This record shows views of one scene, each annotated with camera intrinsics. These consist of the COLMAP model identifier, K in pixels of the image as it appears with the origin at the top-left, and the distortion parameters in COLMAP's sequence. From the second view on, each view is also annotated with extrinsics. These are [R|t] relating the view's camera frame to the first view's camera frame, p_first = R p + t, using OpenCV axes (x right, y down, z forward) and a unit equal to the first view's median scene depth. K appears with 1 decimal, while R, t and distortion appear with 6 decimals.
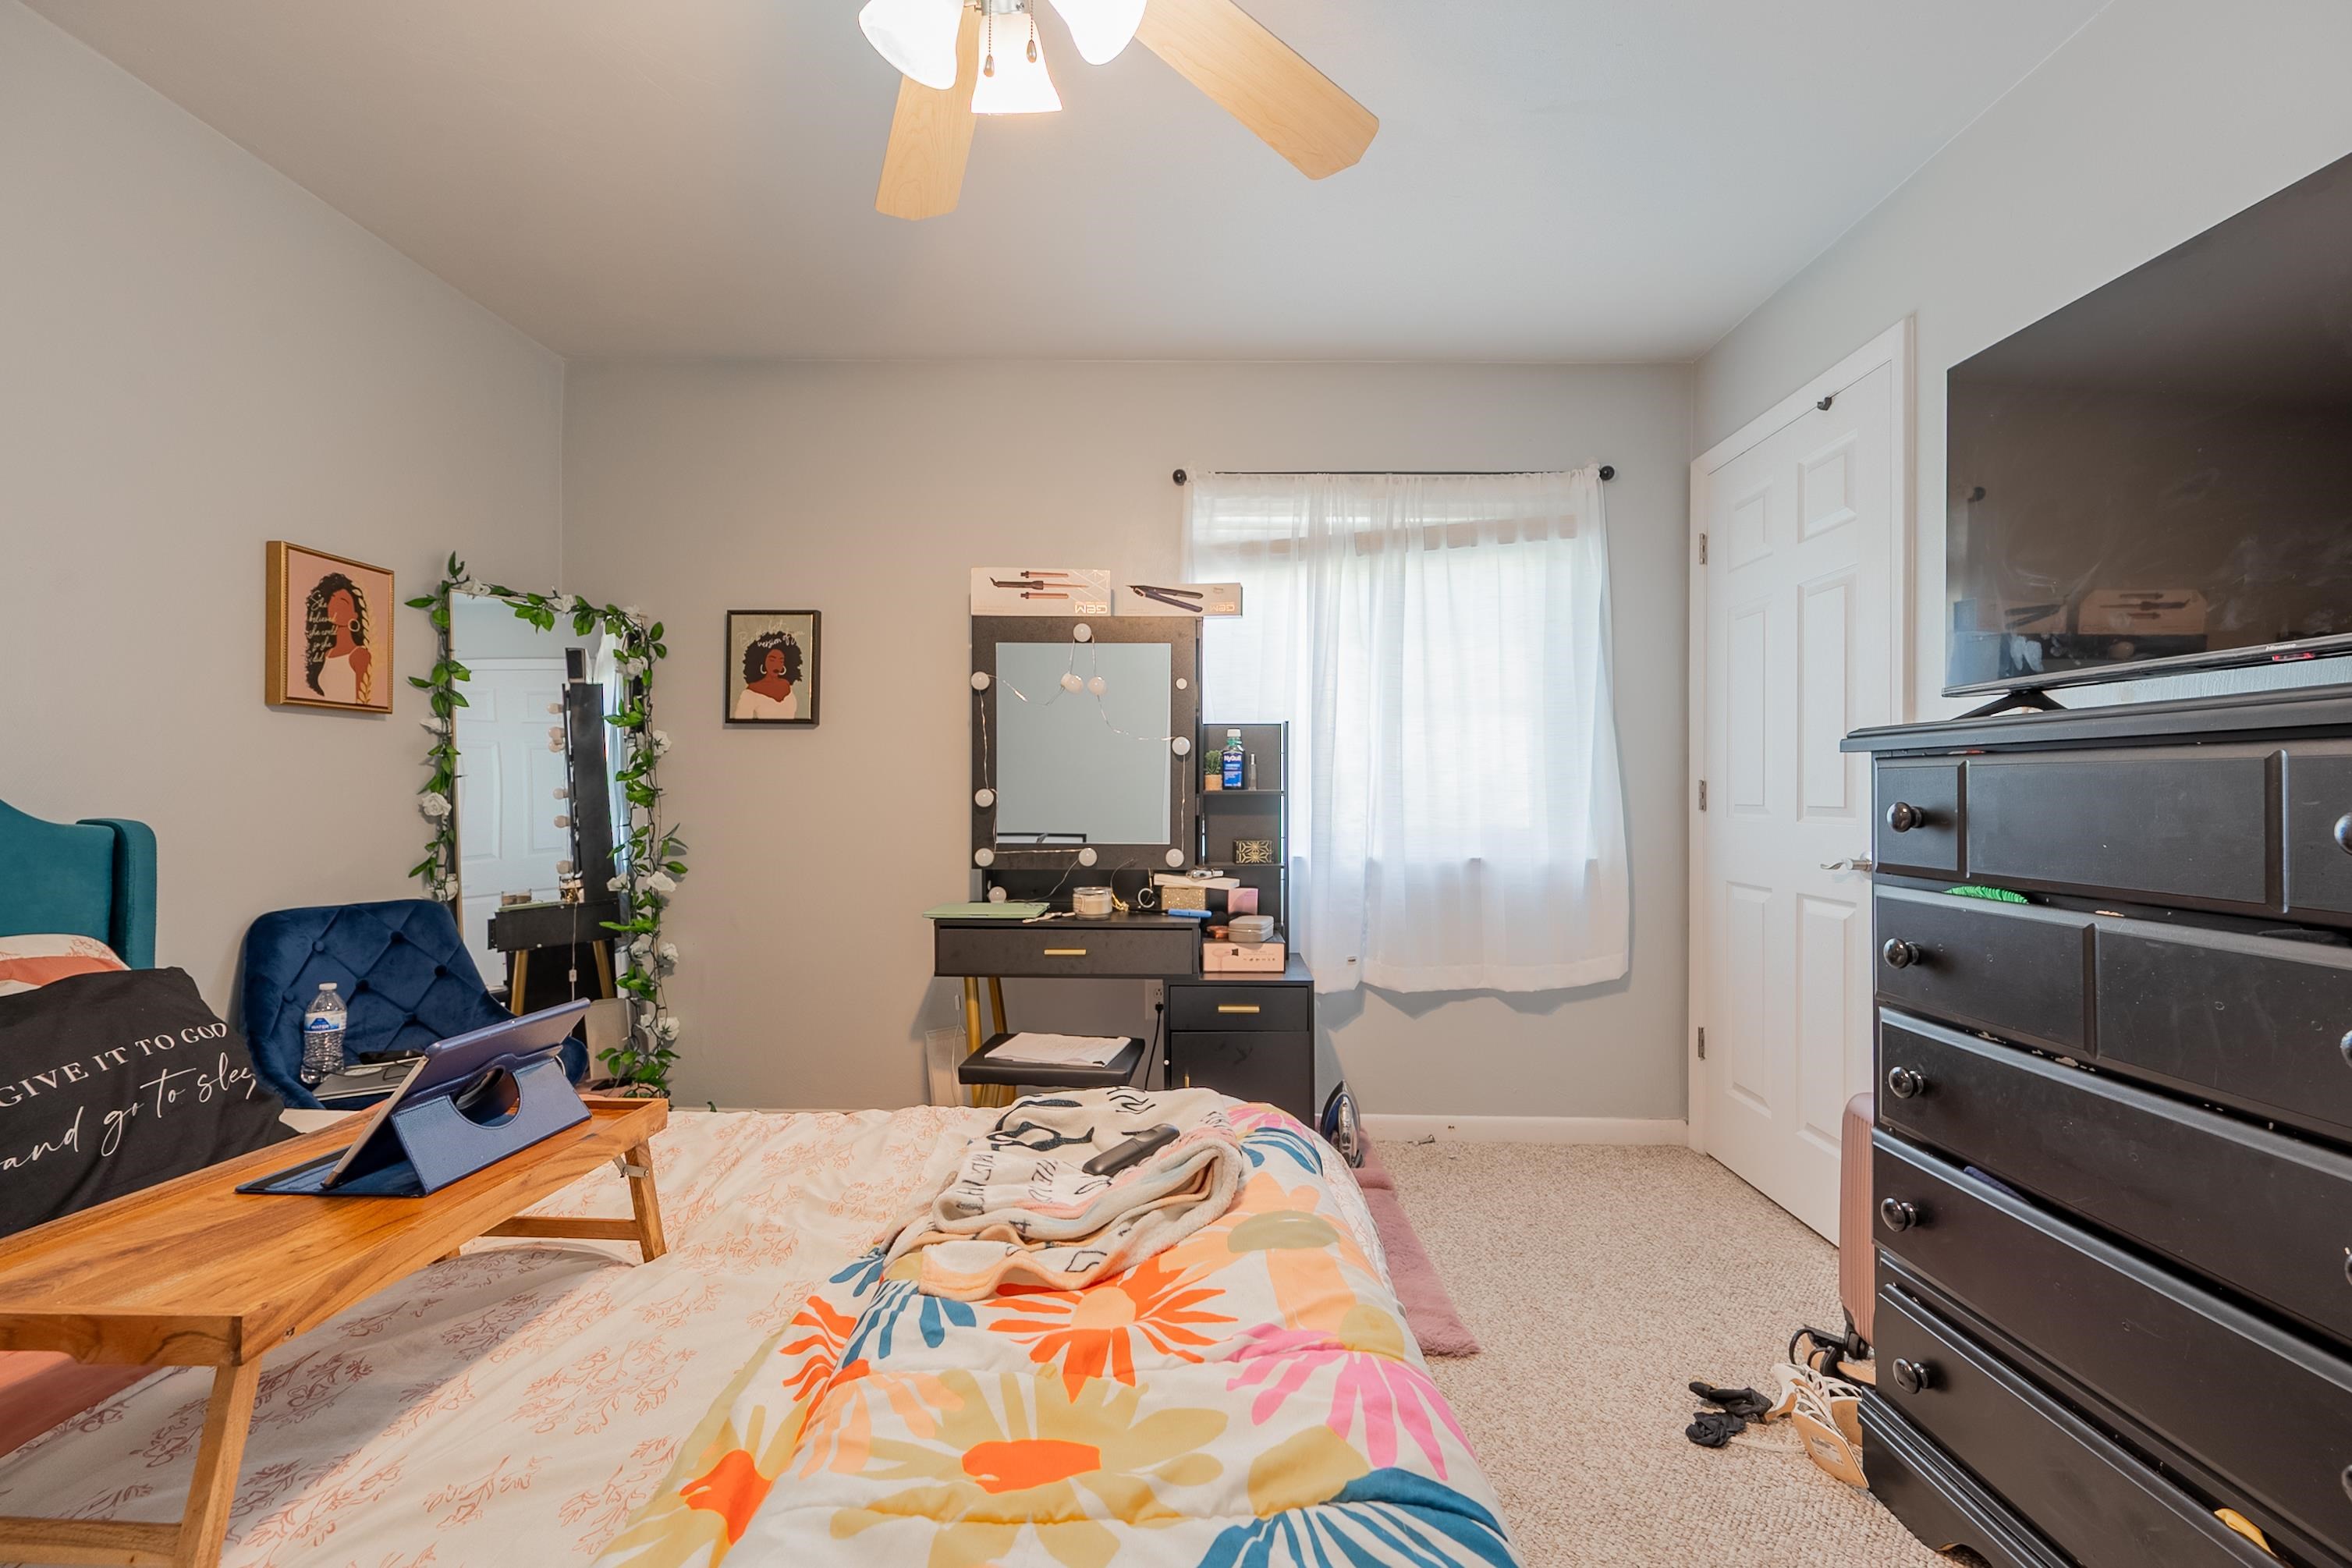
lens RADIAL K [[942.6, 0, 1197.1], [0, 942.6, 778.8], [0, 0, 1]] dist [0.001642, 0.000400]
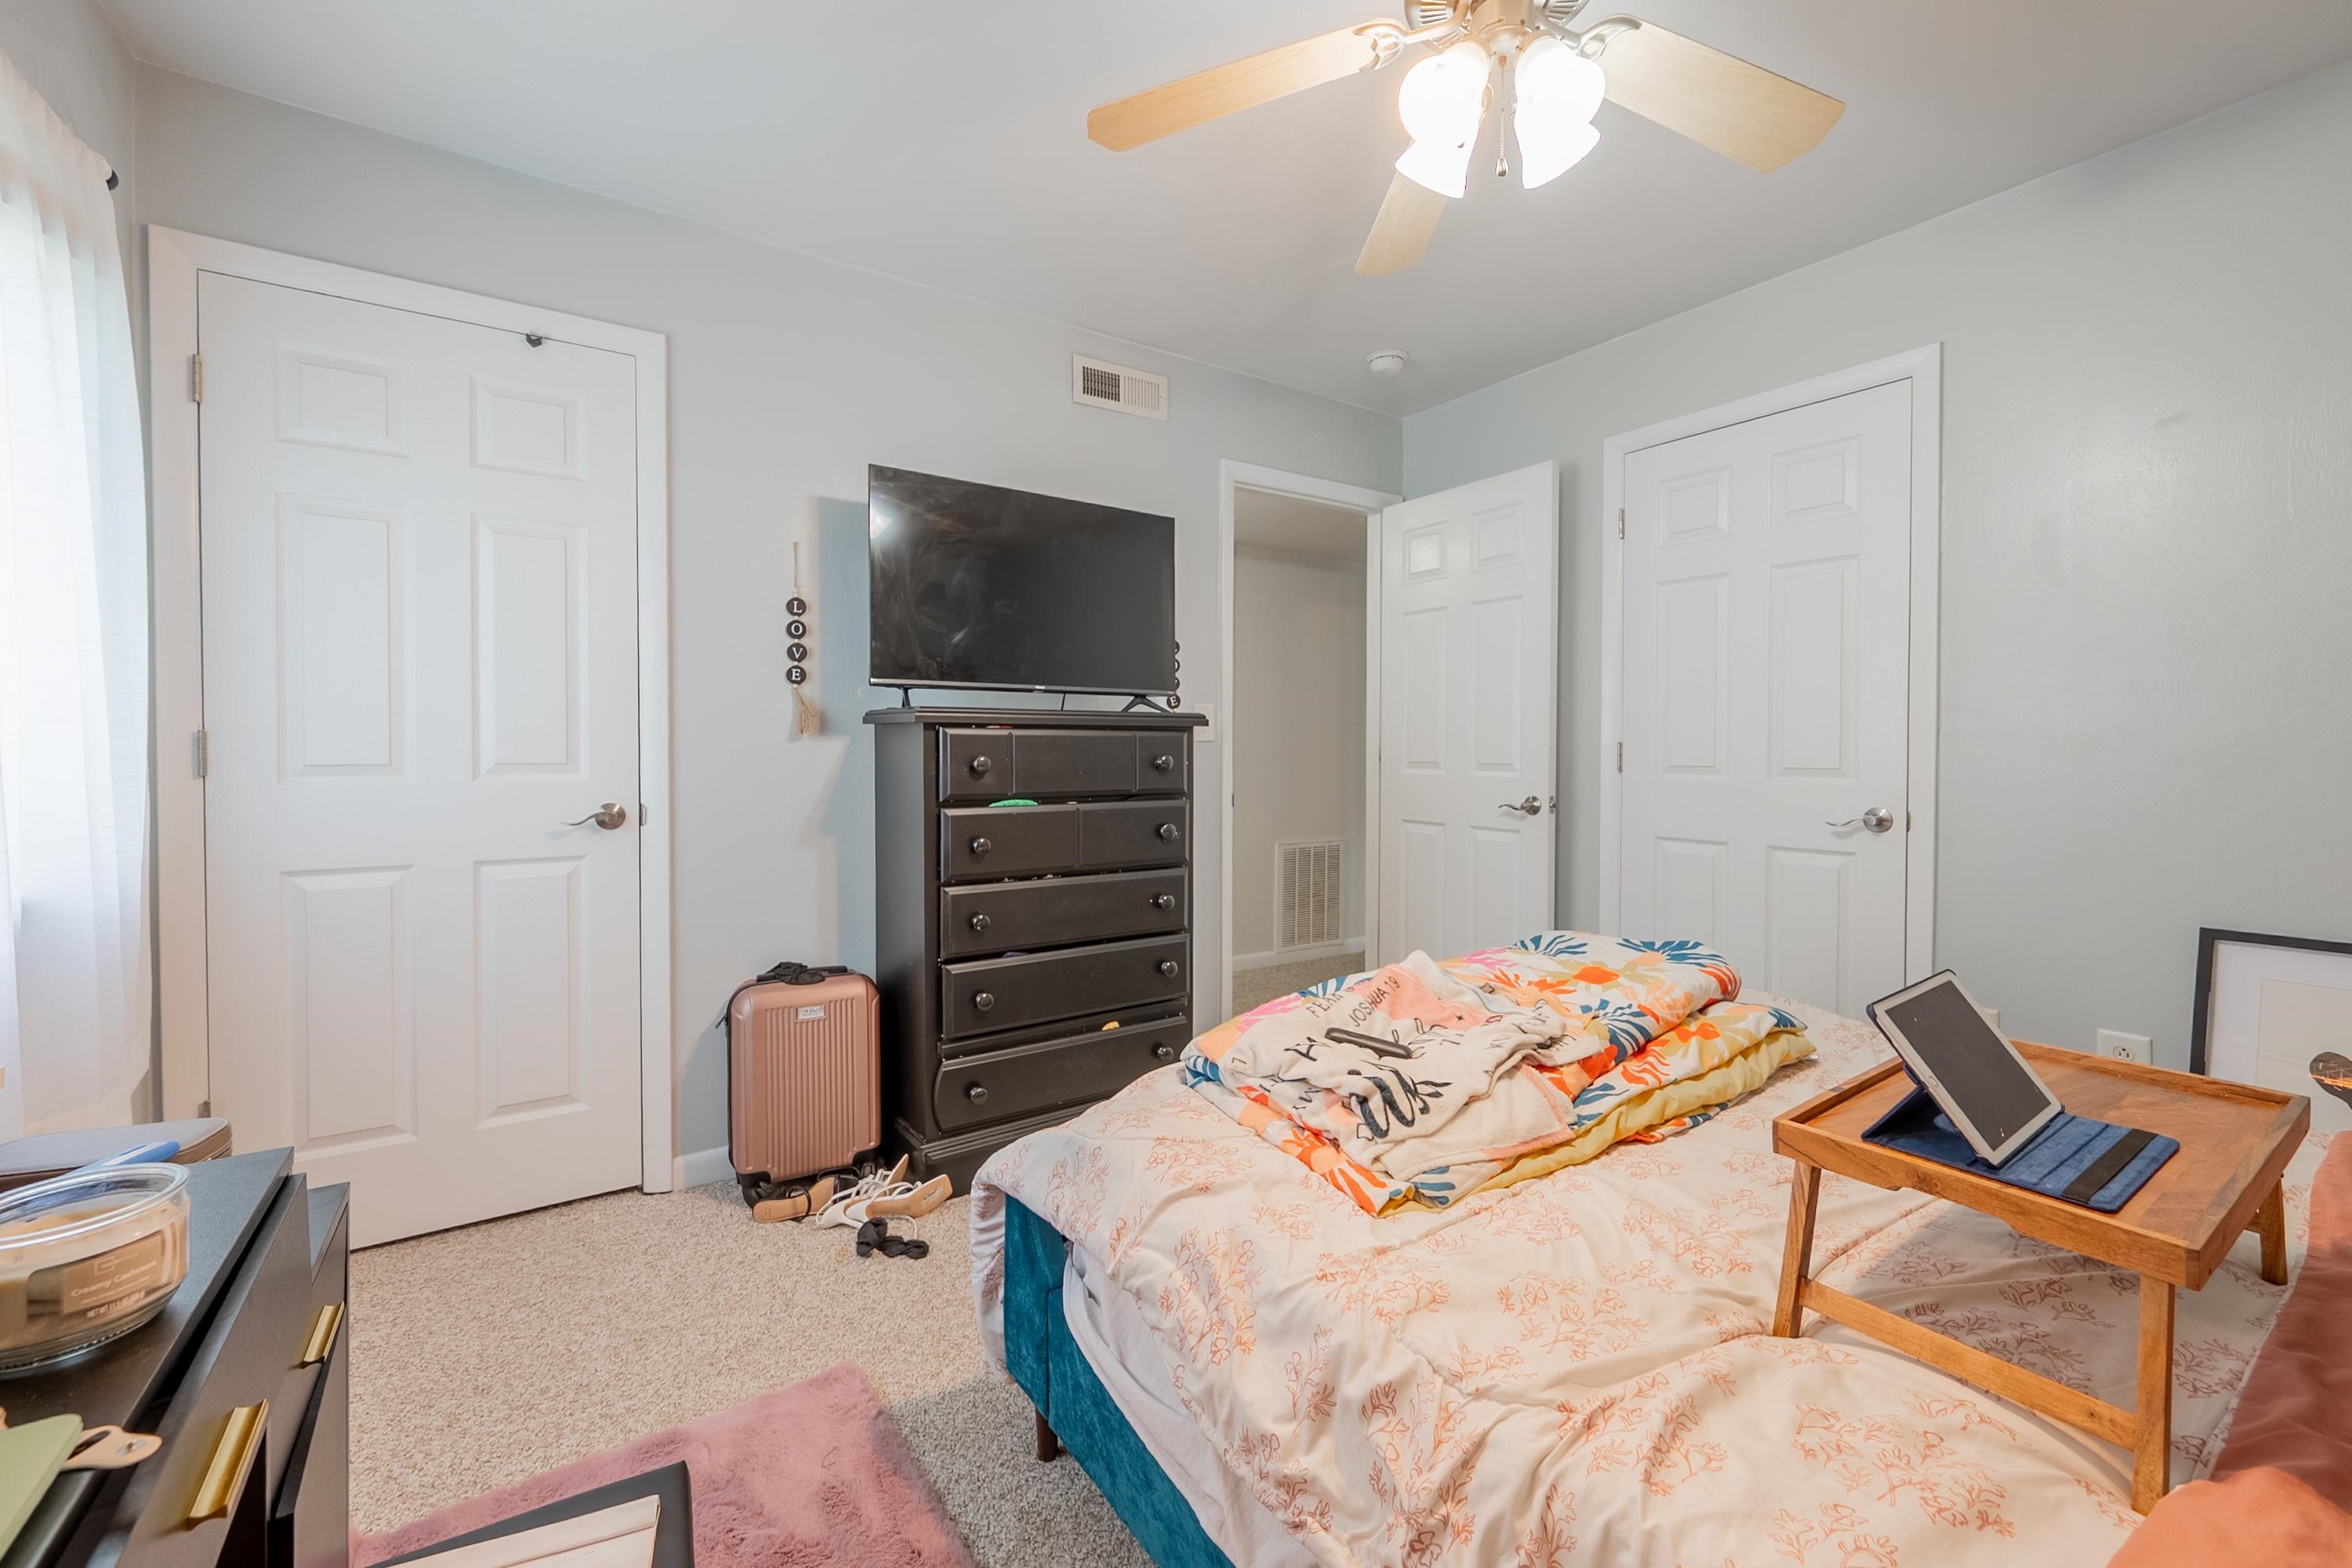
lens RADIAL K [[942.6, 0, 1197.1], [0, 942.6, 778.8], [0, 0, 1]] dist [0.001642, 0.000400]
pose [[-0.576065, -0.036830, 0.816574, -0.454015], [-0.015253, 0.999295, 0.034311, 0.001053], [-0.817262, 0.007310, -0.576221, 0.894303]]
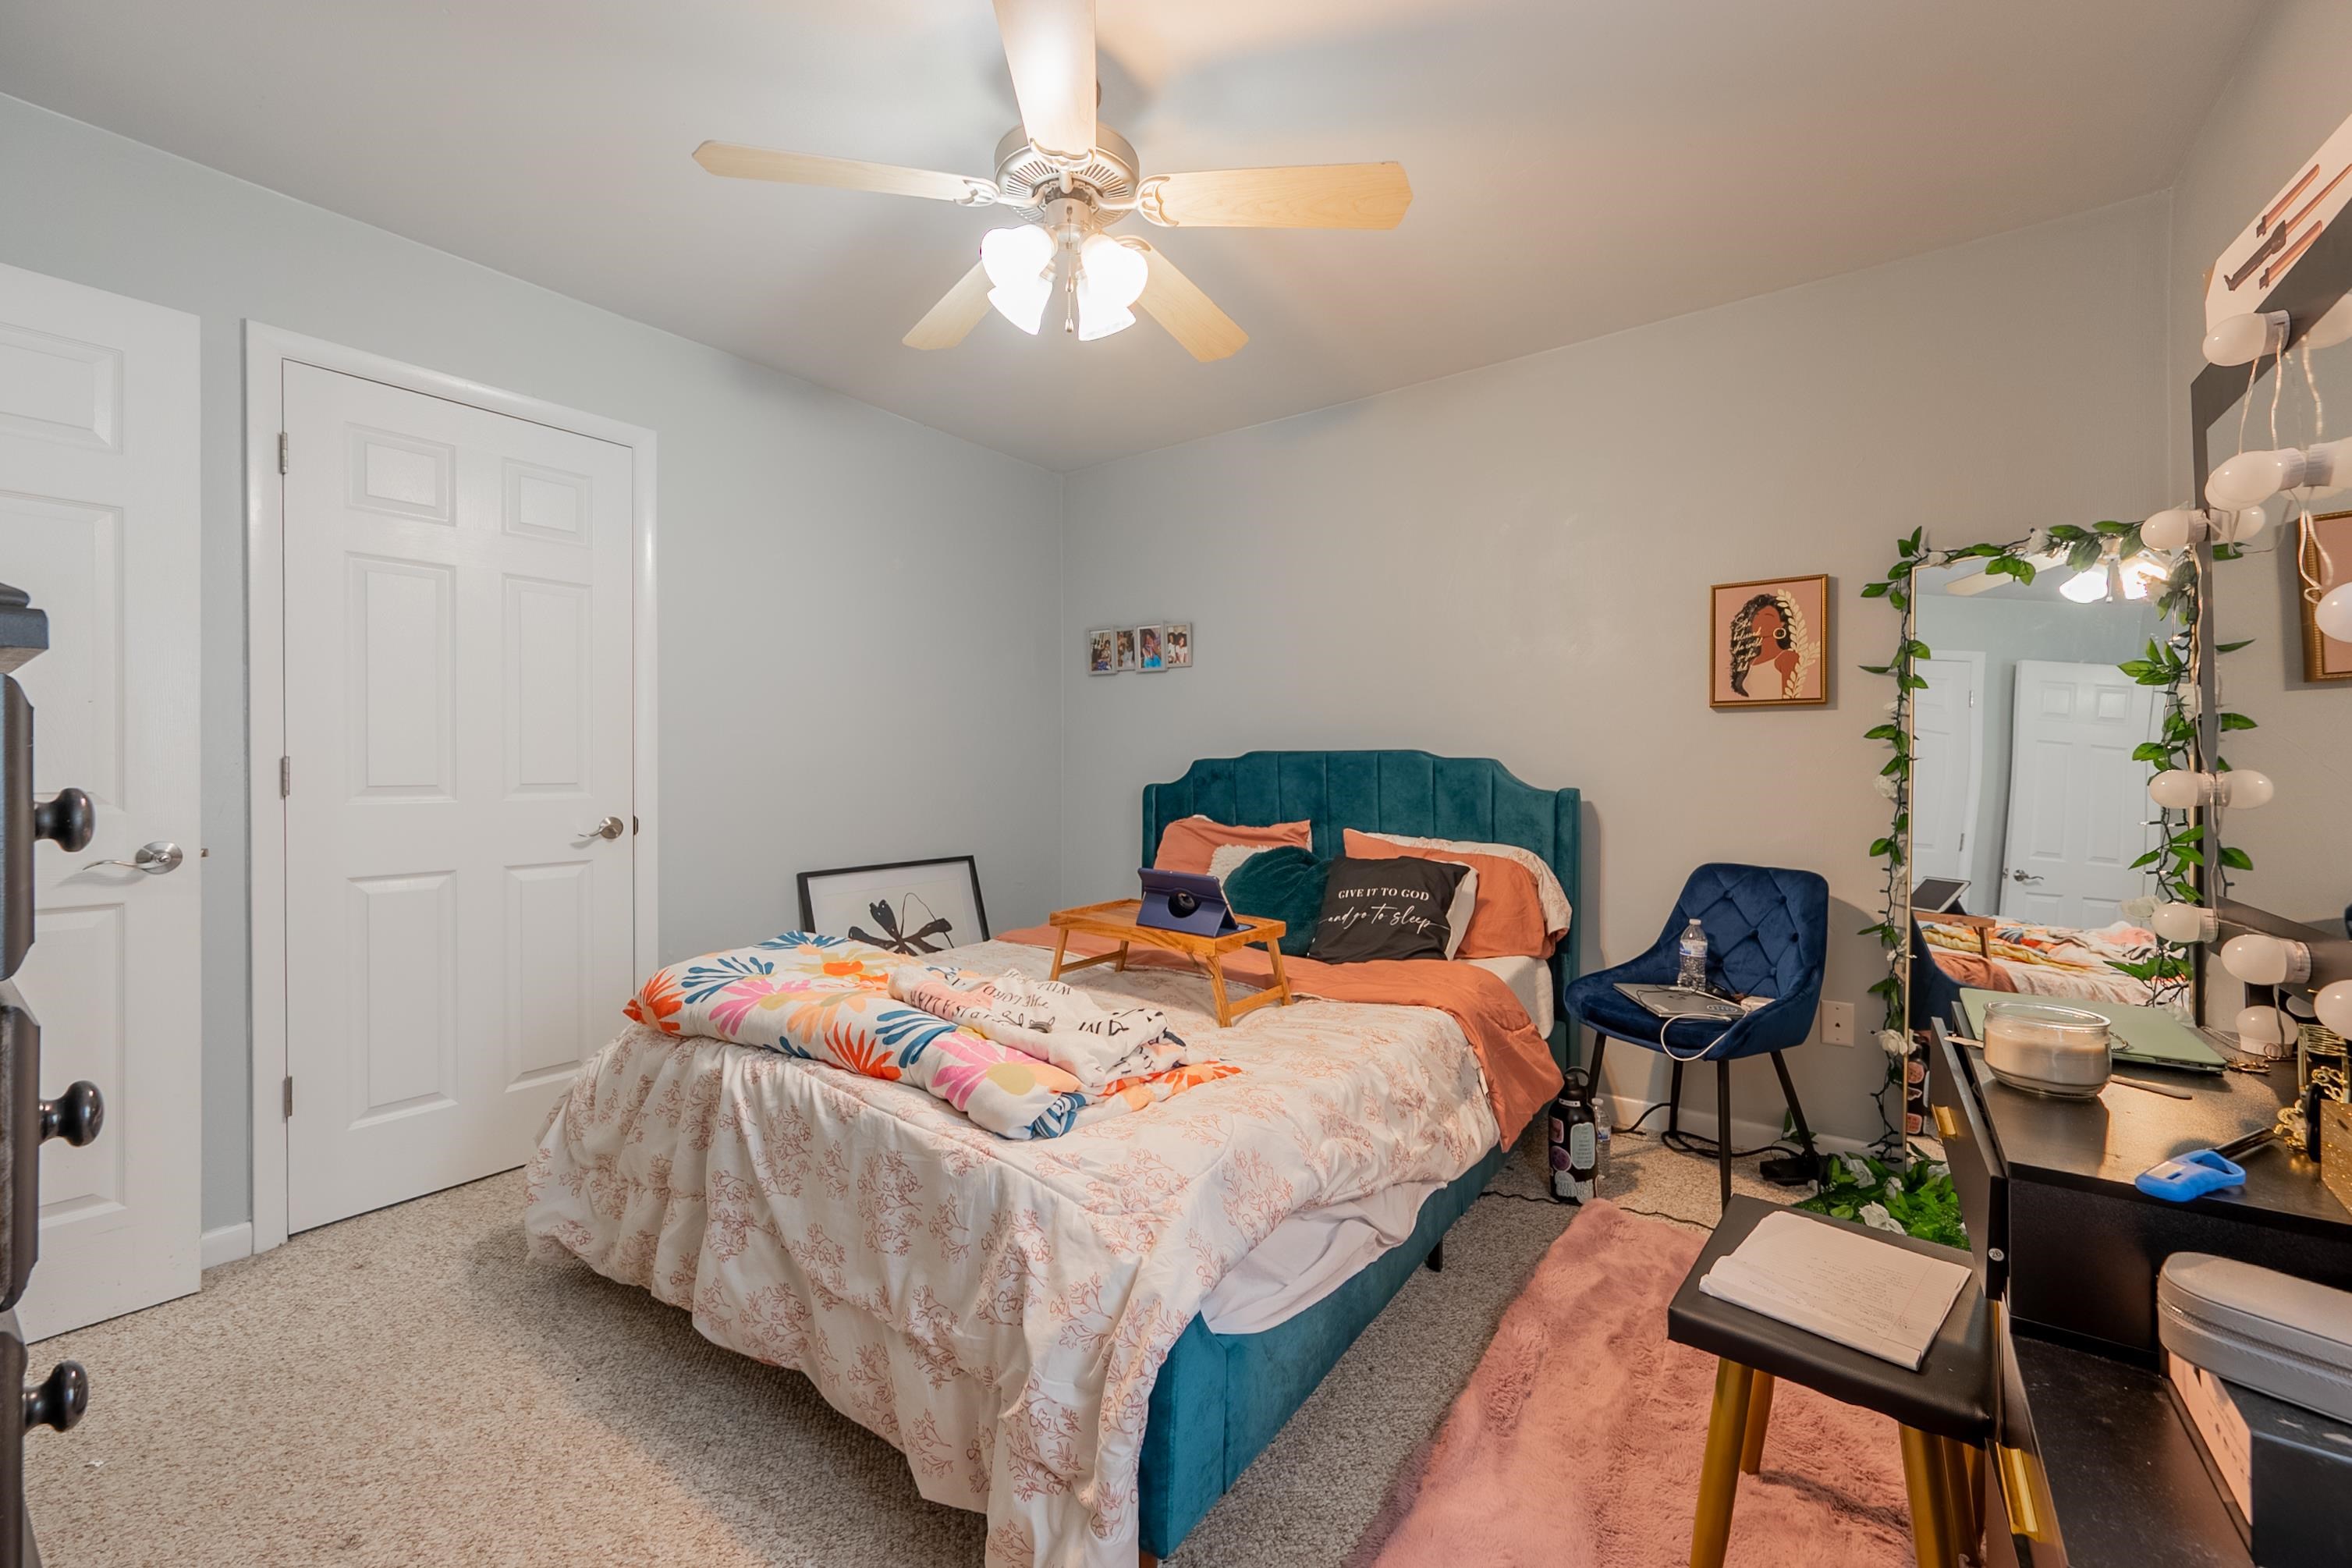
lens RADIAL K [[939.7, 0, 1180.5], [0, 939.7, 771.2], [0, 0, 1]] dist [0.000063, -0.000092]
pose [[-0.584837, -0.001802, -0.811149, 0.433287], [0.005350, 0.999967, -0.006078, 0.011641], [0.811133, -0.007894, -0.584808, 0.928280]]
